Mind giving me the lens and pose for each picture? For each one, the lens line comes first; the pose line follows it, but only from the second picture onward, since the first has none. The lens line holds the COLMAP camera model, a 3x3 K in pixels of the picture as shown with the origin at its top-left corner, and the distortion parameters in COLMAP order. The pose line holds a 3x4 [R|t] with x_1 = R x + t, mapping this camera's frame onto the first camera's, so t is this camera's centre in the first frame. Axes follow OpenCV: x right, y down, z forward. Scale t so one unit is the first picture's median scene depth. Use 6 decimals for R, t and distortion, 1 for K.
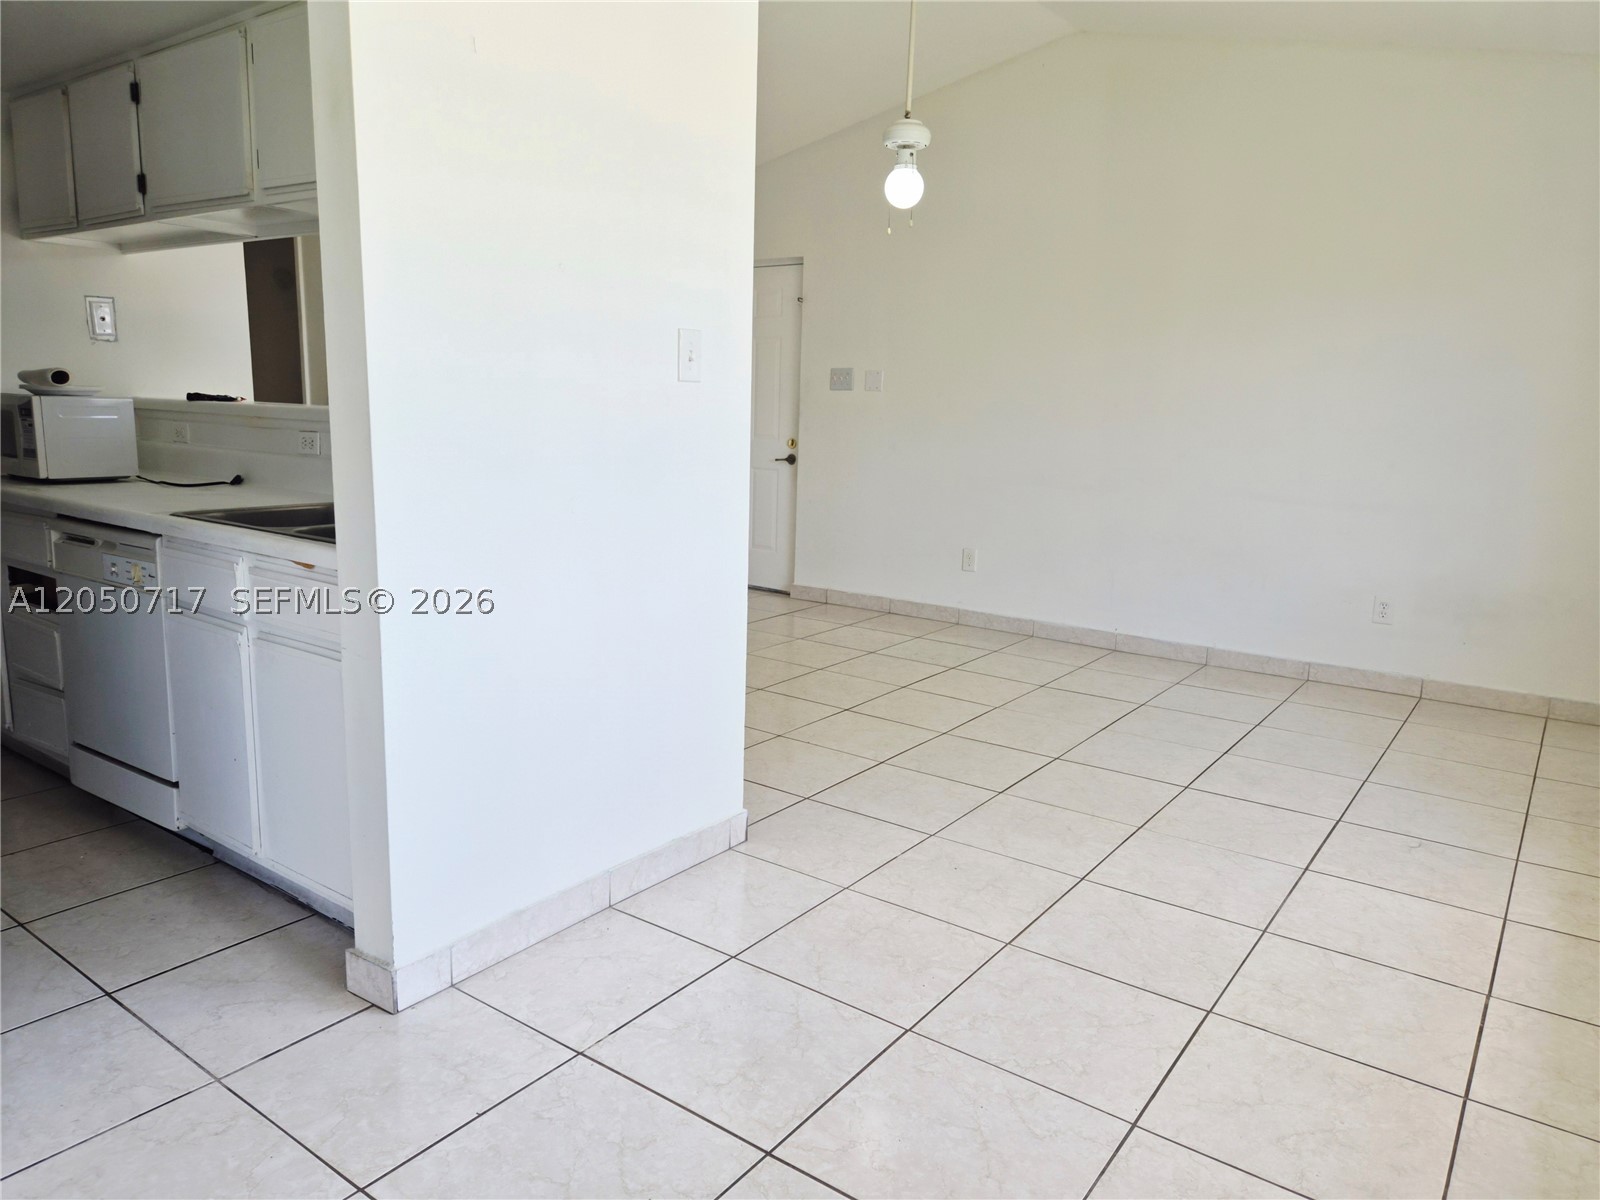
lens RADIAL K [[1060.4, 0, 805.1], [0, 1060.4, 610.7], [0, 0, 1]] dist [0.058353, -0.061890]
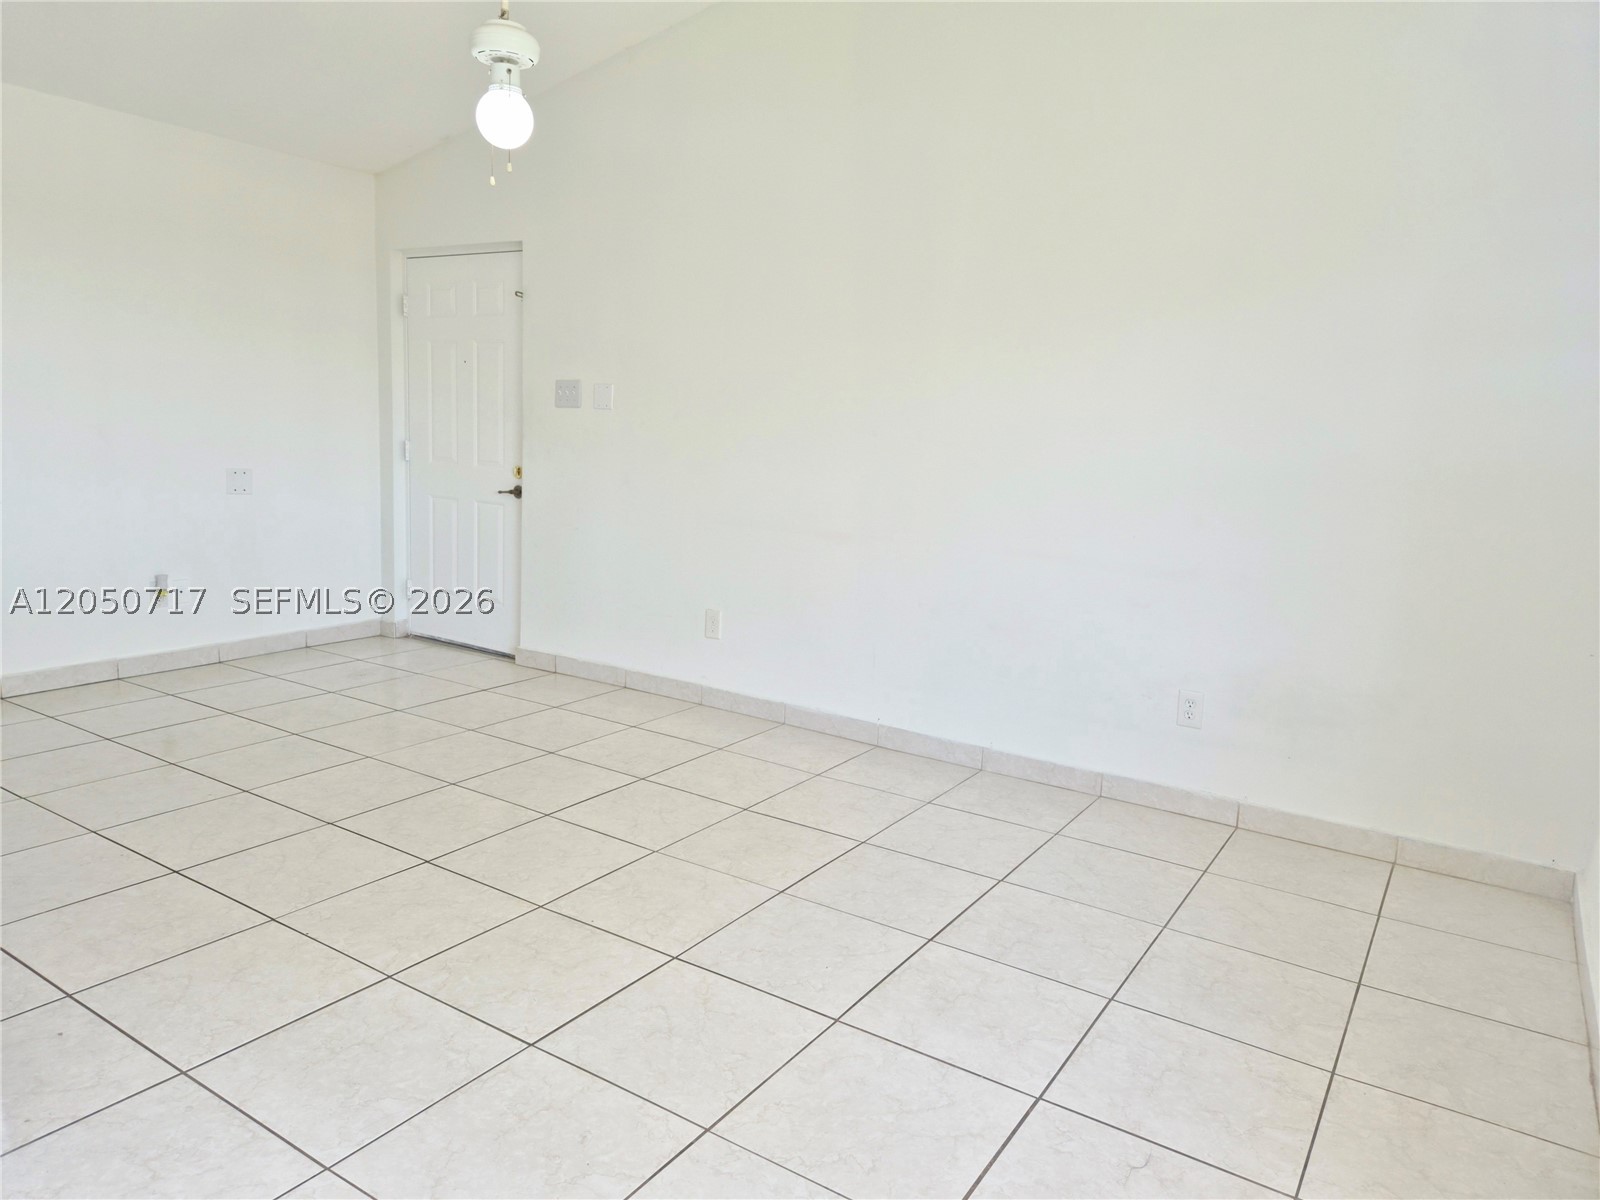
lens RADIAL K [[1060.4, 0, 805.1], [0, 1060.4, 610.7], [0, 0, 1]] dist [0.058353, -0.061890]
pose [[0.998391, 0.007928, 0.056146, 0.200879], [-0.006792, 0.999769, -0.020403, -0.047604], [-0.056295, 0.019989, 0.998214, 0.232379]]
